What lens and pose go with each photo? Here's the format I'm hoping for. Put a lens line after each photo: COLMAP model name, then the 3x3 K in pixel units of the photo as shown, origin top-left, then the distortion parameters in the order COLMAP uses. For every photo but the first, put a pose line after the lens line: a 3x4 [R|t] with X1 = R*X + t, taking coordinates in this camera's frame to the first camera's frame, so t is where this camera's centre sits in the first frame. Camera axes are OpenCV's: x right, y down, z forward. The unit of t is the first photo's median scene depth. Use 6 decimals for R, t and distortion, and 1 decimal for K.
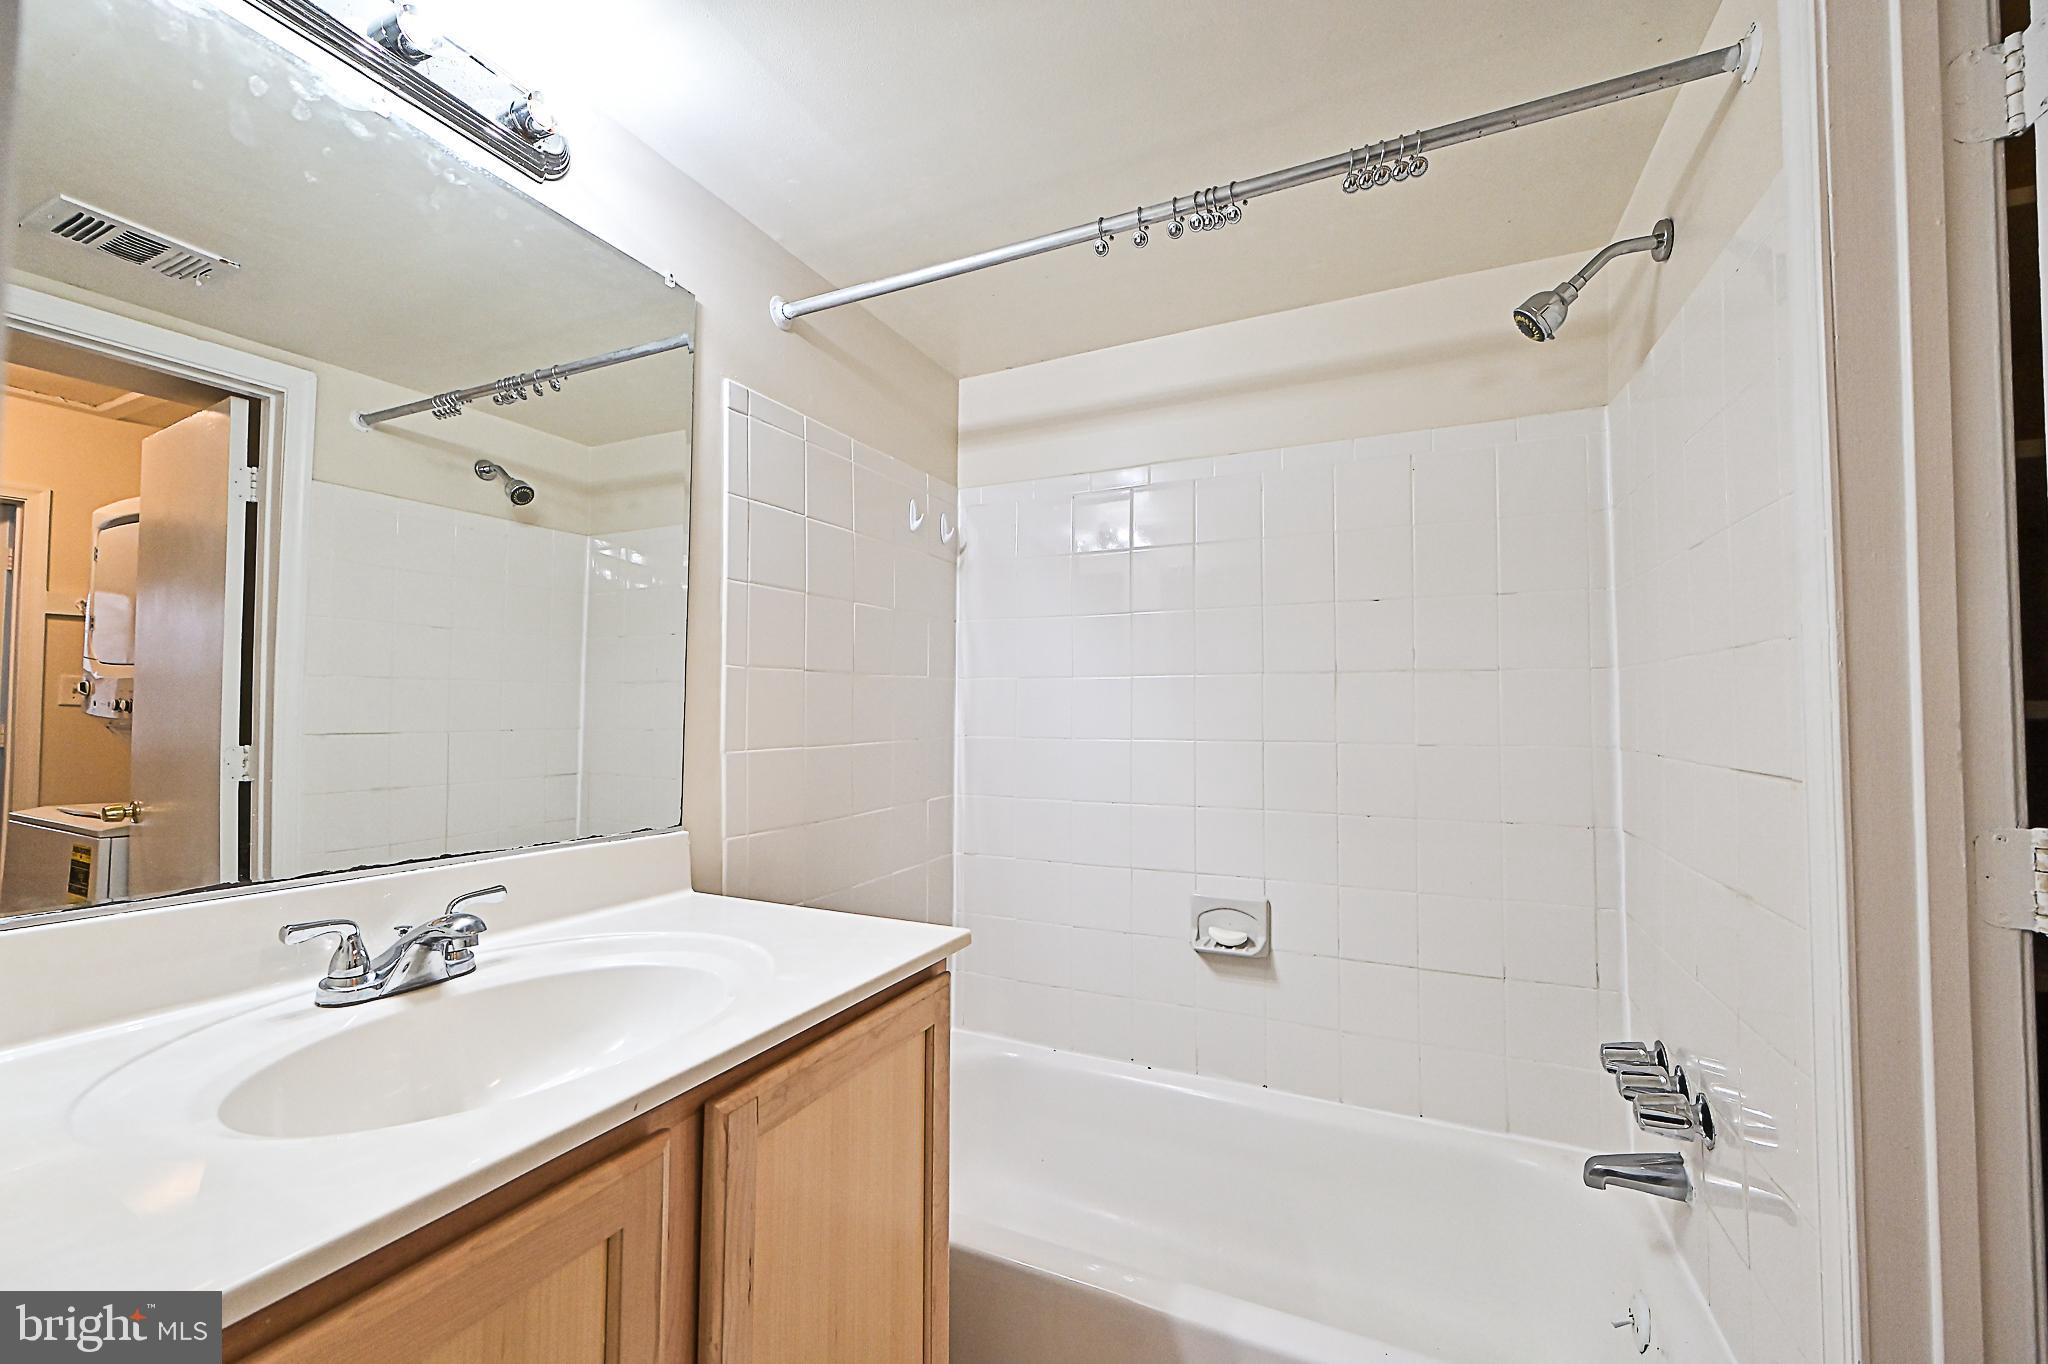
lens RADIAL K [[823.5, 0, 1024.9], [0, 823.5, 686.9], [0, 0, 1]] dist [-0.000371, -0.000081]
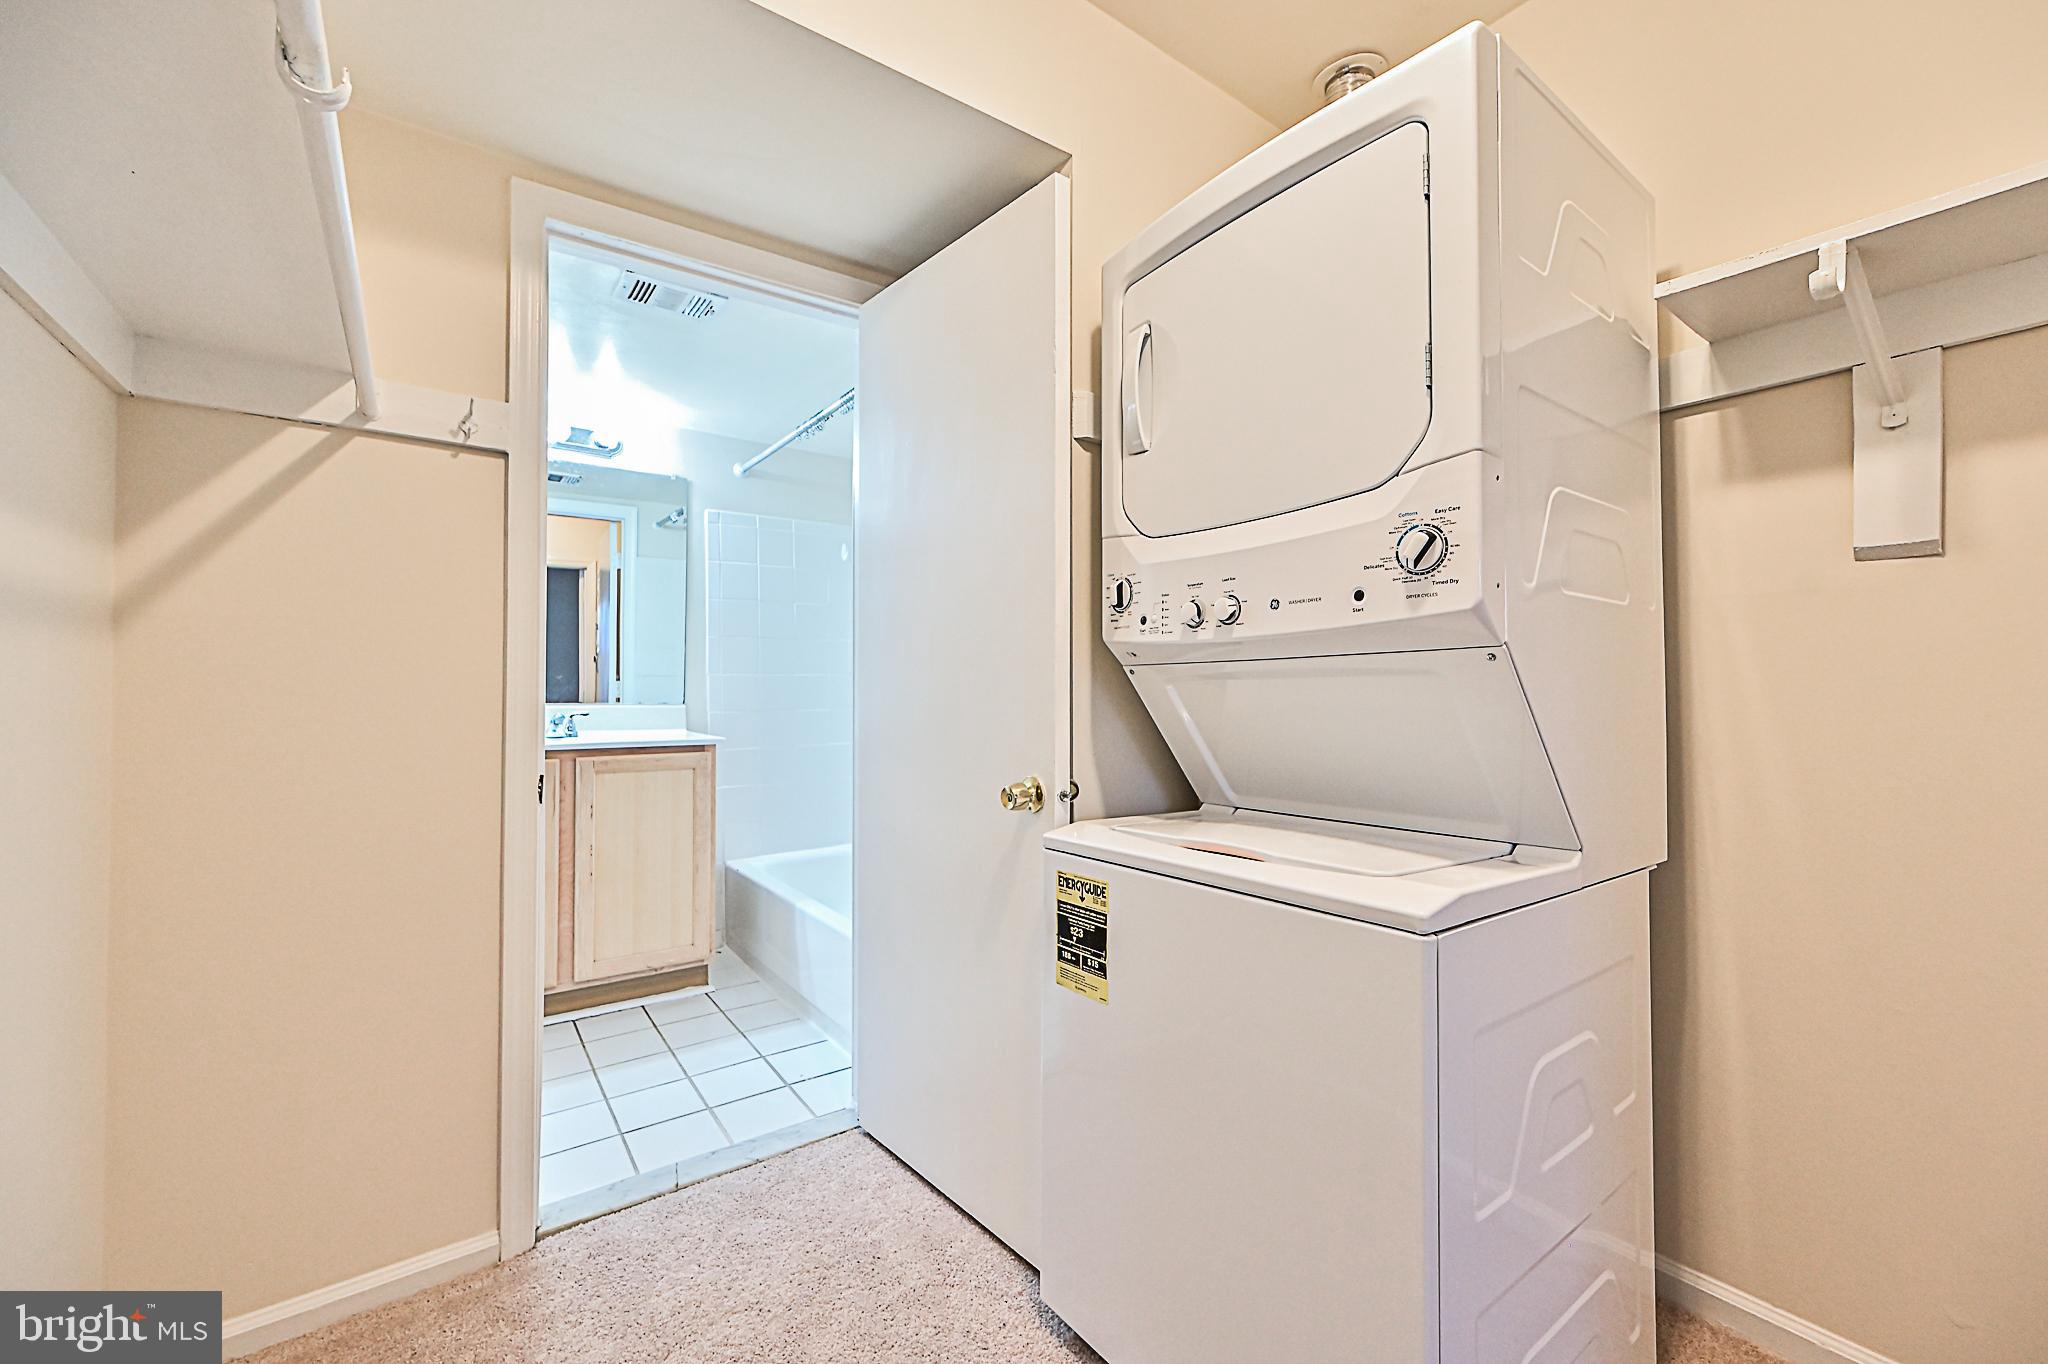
lens RADIAL K [[823.5, 0, 1024.9], [0, 823.5, 686.9], [0, 0, 1]] dist [-0.000371, -0.000081]
pose [[0.875378, -0.000733, -0.483438, 1.498645], [0.016688, 0.999449, 0.028702, 0.063910], [0.483151, -0.033193, 0.874908, -0.576021]]
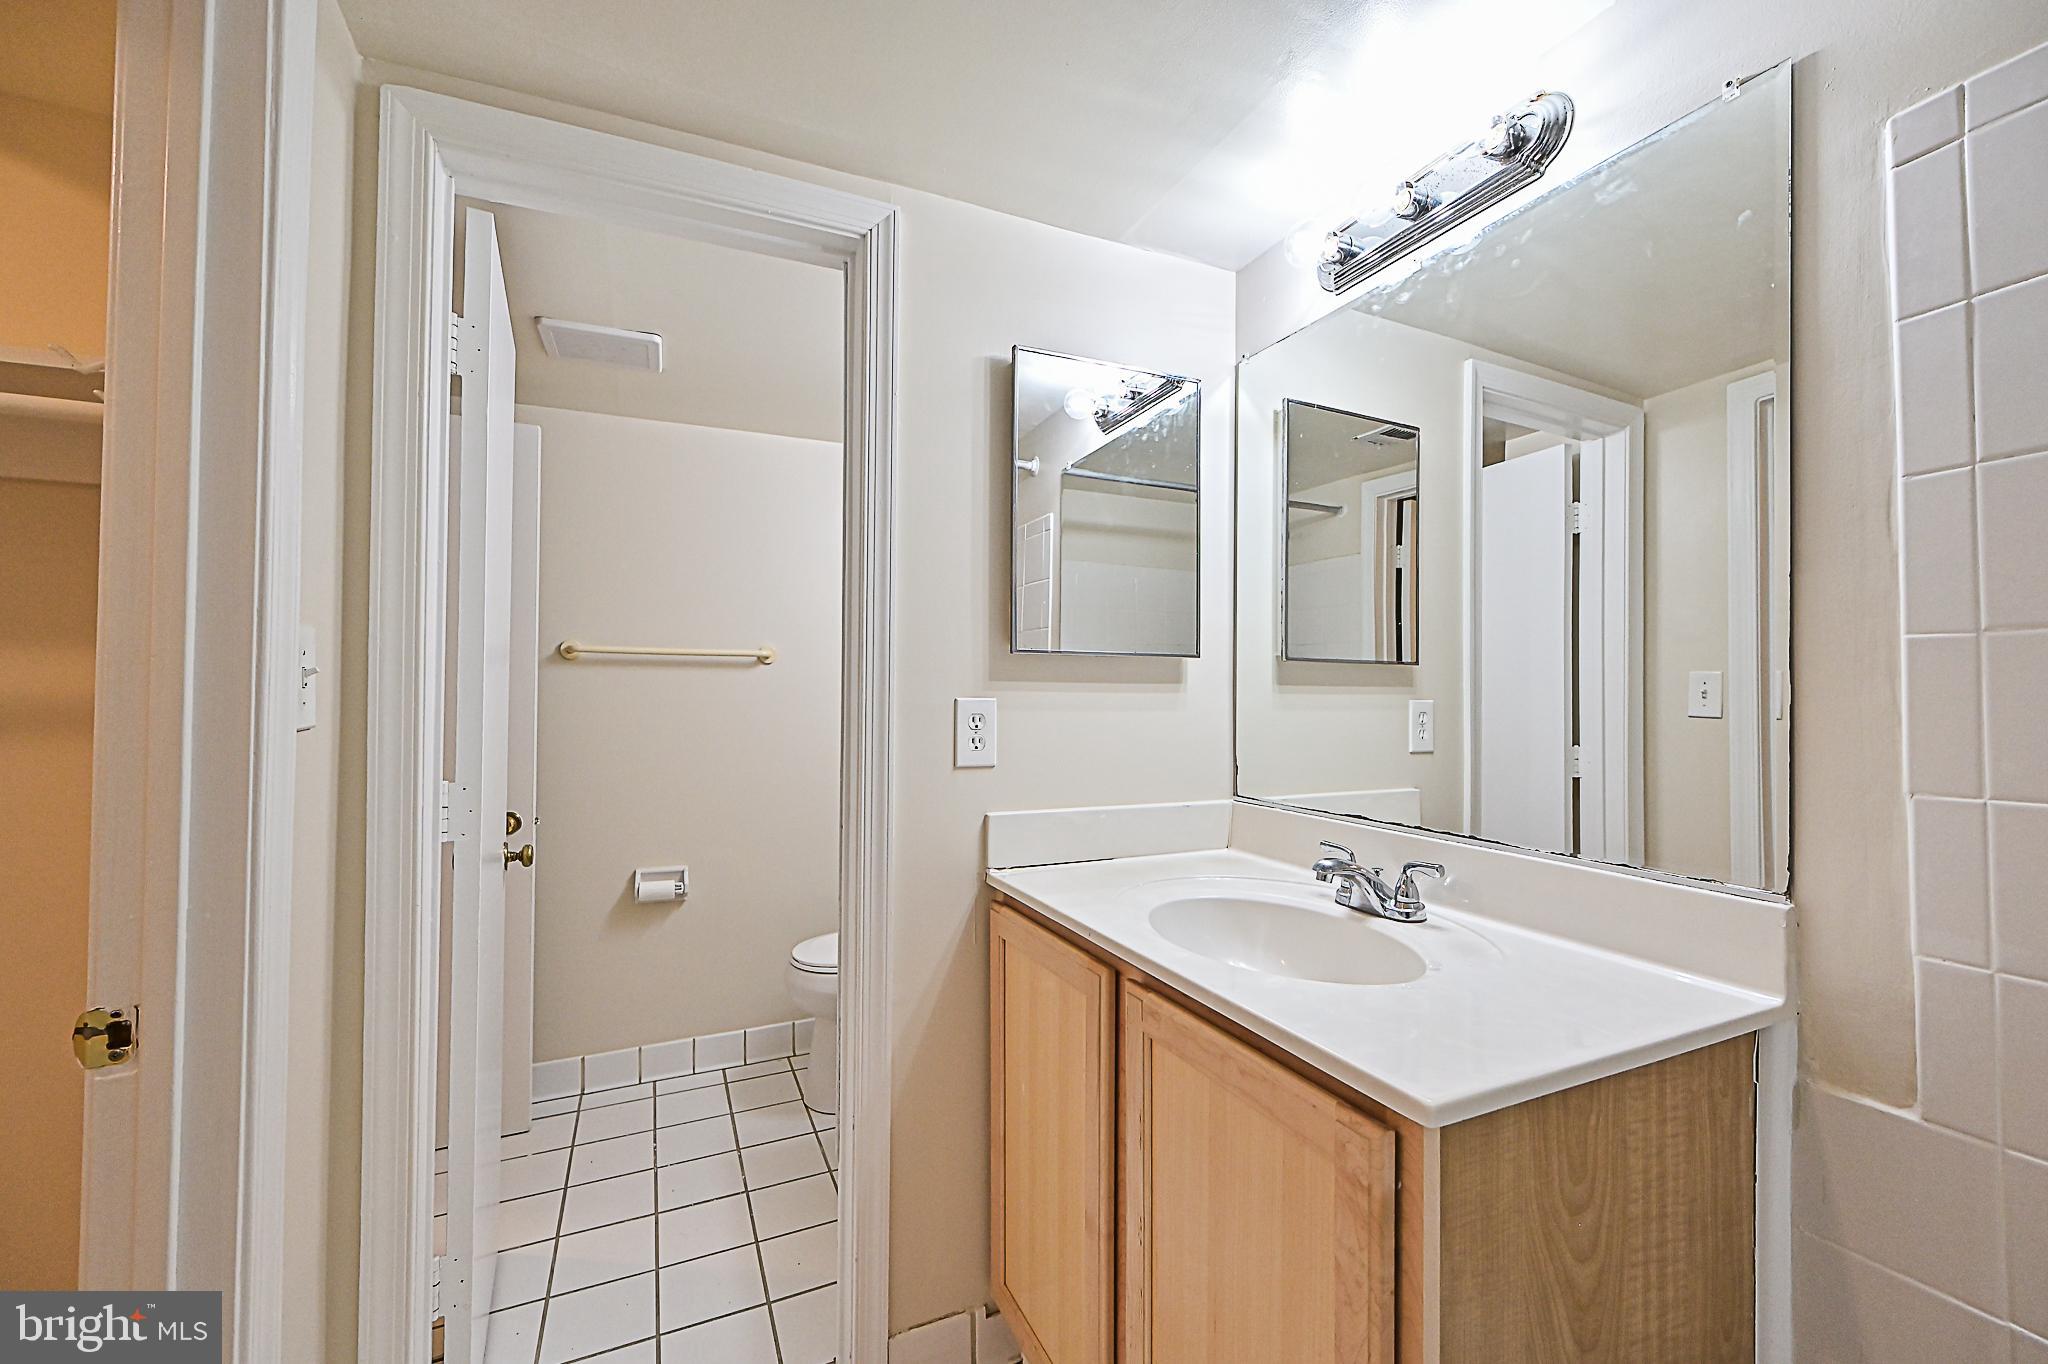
lens RADIAL K [[823.5, 0, 1024.9], [0, 823.5, 686.9], [0, 0, 1]] dist [-0.000371, -0.000081]
pose [[-0.653004, -0.017683, -0.757148, 0.430737], [0.020163, 0.998967, -0.040721, 0.017987], [0.757086, -0.041857, -0.651973, 0.910486]]
